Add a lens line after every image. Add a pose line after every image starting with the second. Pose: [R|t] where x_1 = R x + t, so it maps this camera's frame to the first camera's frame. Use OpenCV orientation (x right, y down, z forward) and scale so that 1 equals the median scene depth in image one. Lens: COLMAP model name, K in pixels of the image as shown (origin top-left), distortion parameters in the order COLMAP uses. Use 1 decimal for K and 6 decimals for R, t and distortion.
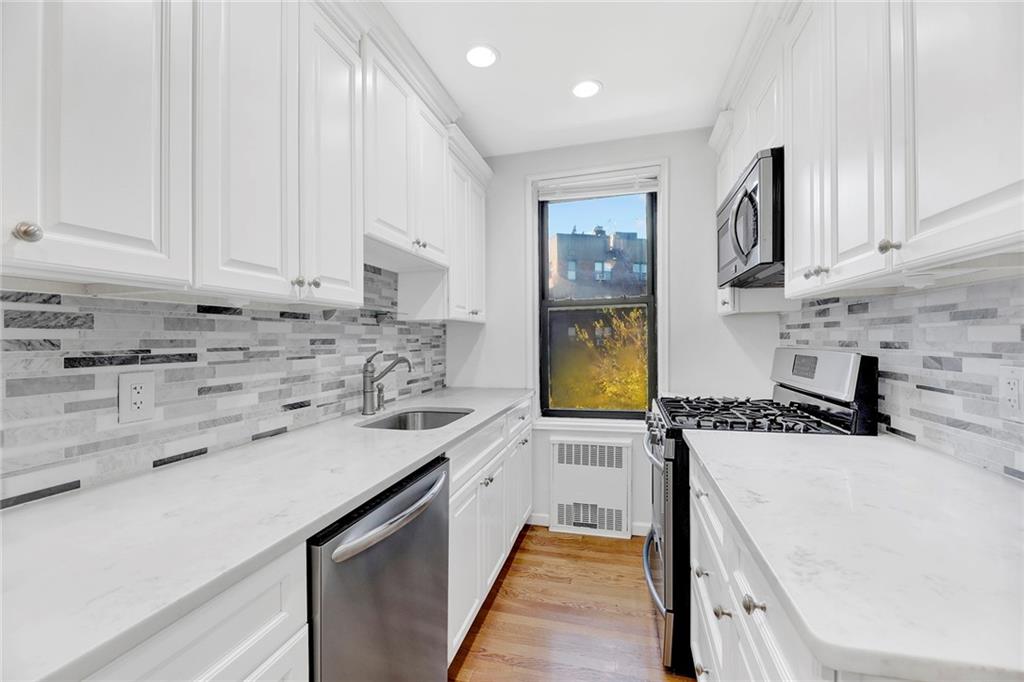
lens RADIAL K [[415.5, 0, 510.4], [0, 415.5, 338.1], [0, 0, 1]] dist [-0.003615, -0.000739]
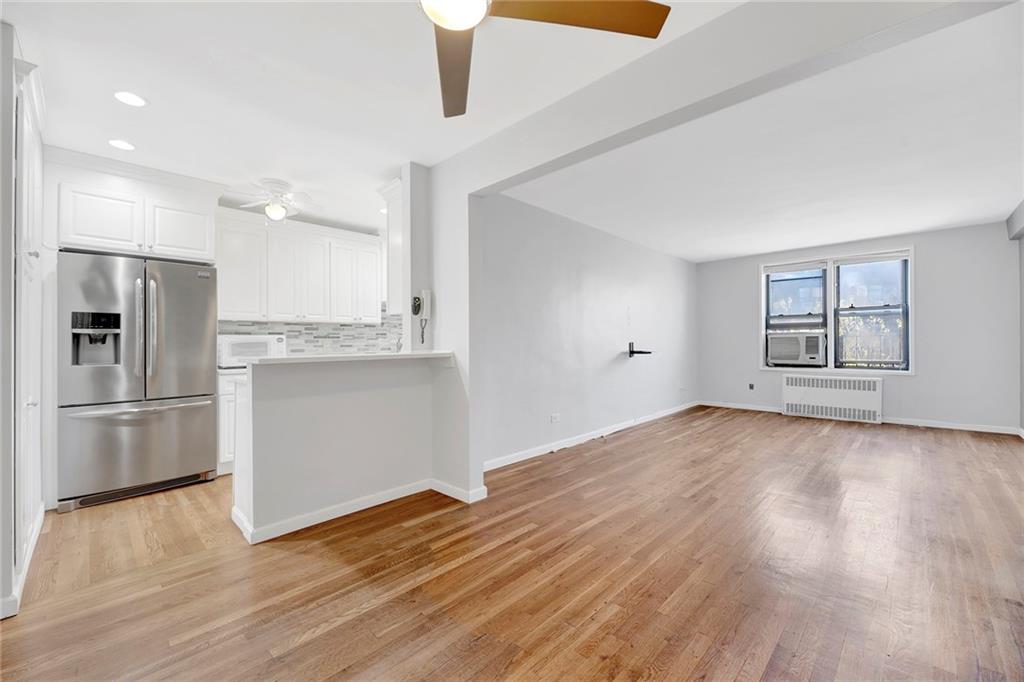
lens RADIAL K [[415.5, 0, 510.4], [0, 415.5, 338.1], [0, 0, 1]] dist [-0.003615, -0.000739]
pose [[0.876297, -0.002658, -0.481763, 1.666674], [0.000821, 0.999992, -0.004025, 0.044593], [0.481770, 0.003131, 0.876292, -1.097674]]
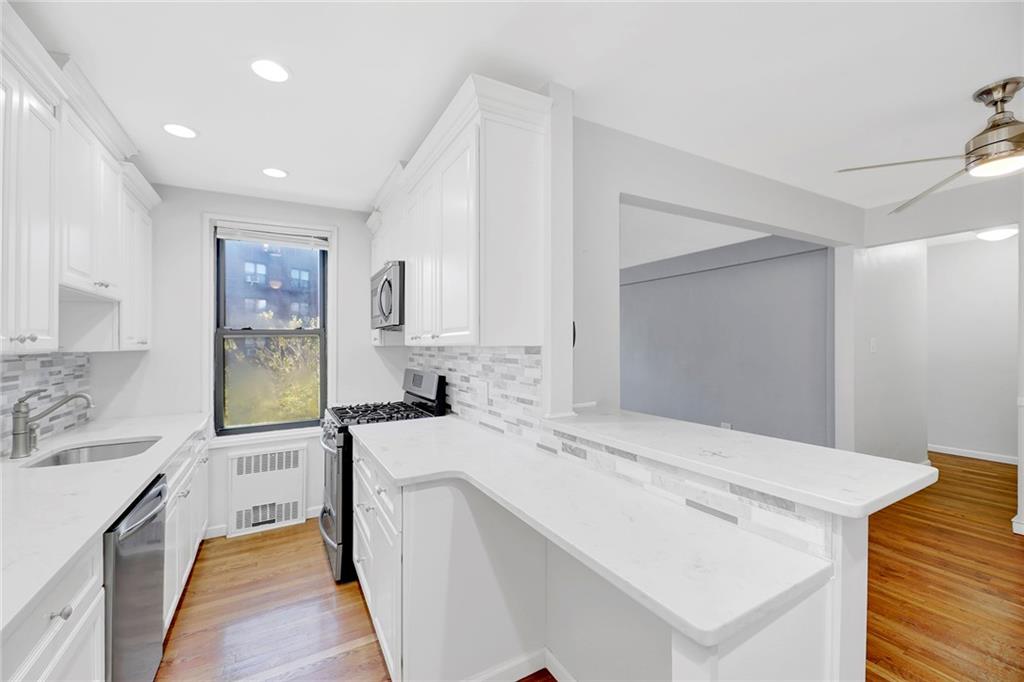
lens RADIAL K [[415.5, 0, 510.4], [0, 415.5, 338.1], [0, 0, 1]] dist [-0.003615, -0.000739]
pose [[0.712190, 0.011972, 0.701885, -0.205307], [-0.000079, 0.999856, -0.016974, -0.070572], [-0.701987, 0.012033, 0.712088, -0.444862]]
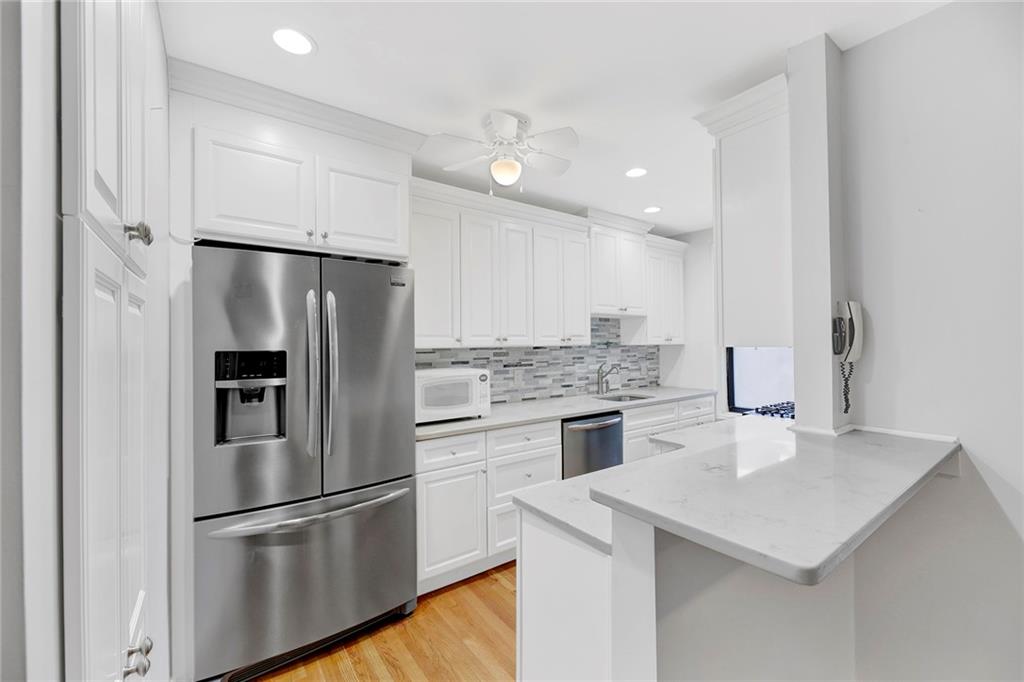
lens RADIAL K [[422.1, 0, 512.0], [0, 422.1, 341.0], [0, 0, 1]] dist [-0.001059, -0.000084]
pose [[0.785918, 0.001109, -0.618330, 0.577812], [0.001628, 0.999991, 0.003862, -0.080964], [0.618328, -0.004041, 0.785909, -0.857152]]
